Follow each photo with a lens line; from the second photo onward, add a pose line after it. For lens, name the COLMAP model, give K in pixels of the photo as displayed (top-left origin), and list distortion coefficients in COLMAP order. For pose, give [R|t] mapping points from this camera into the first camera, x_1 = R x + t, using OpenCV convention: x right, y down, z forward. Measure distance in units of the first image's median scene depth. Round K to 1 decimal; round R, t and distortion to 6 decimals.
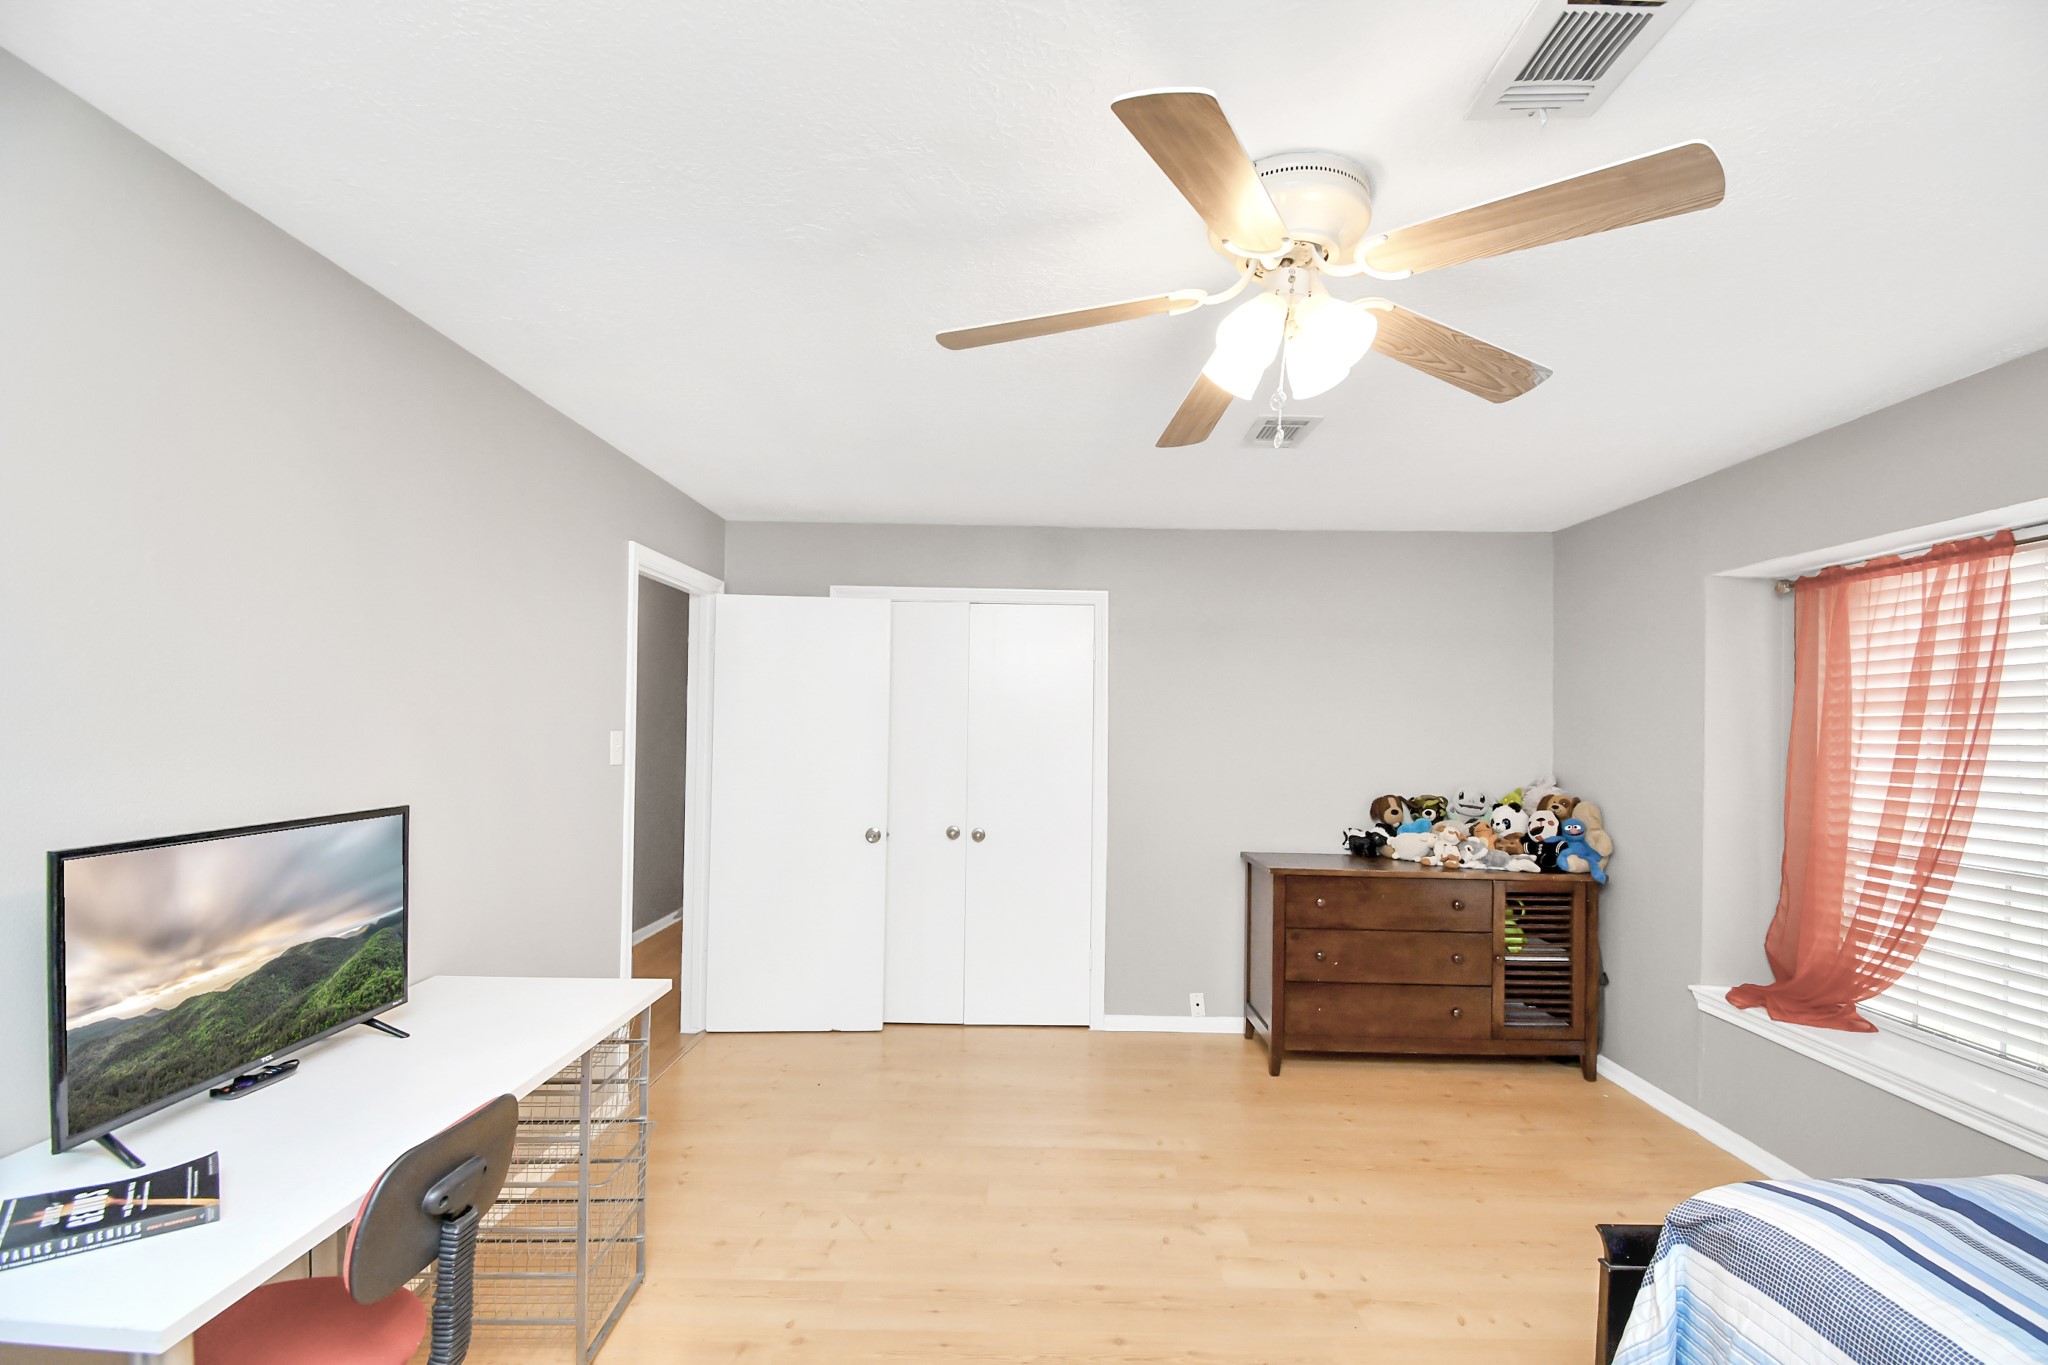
lens RADIAL K [[922.8, 0, 1068.5], [0, 922.8, 713.5], [0, 0, 1]] dist [0.020409, -0.023685]
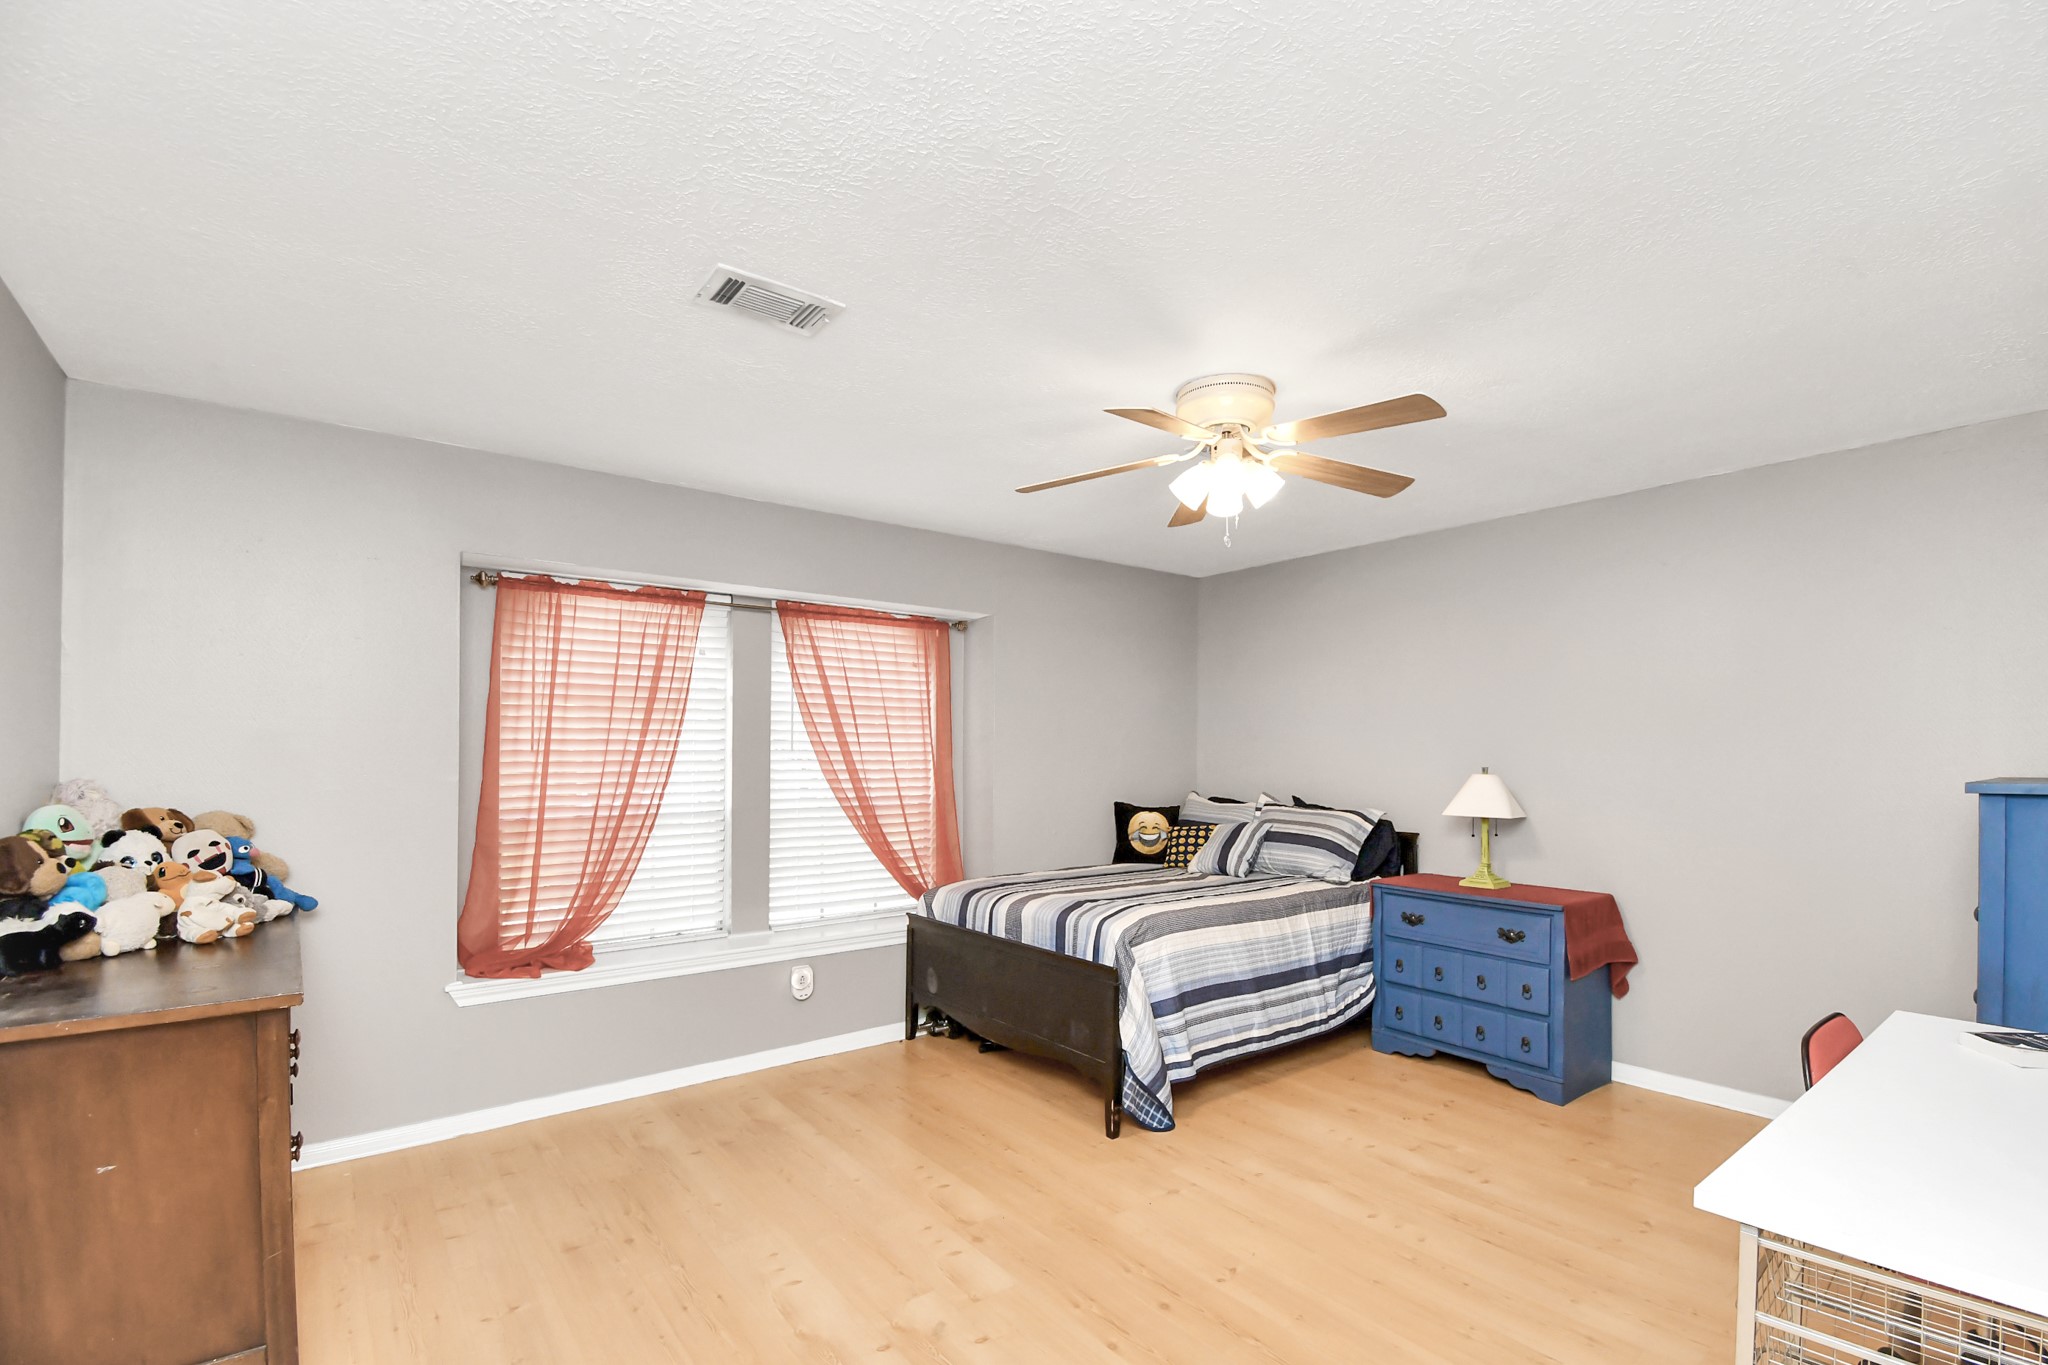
lens RADIAL K [[922.8, 0, 1068.5], [0, 922.8, 713.5], [0, 0, 1]] dist [0.020409, -0.023685]
pose [[-0.623252, 0.021087, 0.781737, -0.539206], [-0.019584, 0.998902, -0.042558, 0.055564], [-0.781776, -0.041834, -0.622154, 1.350310]]
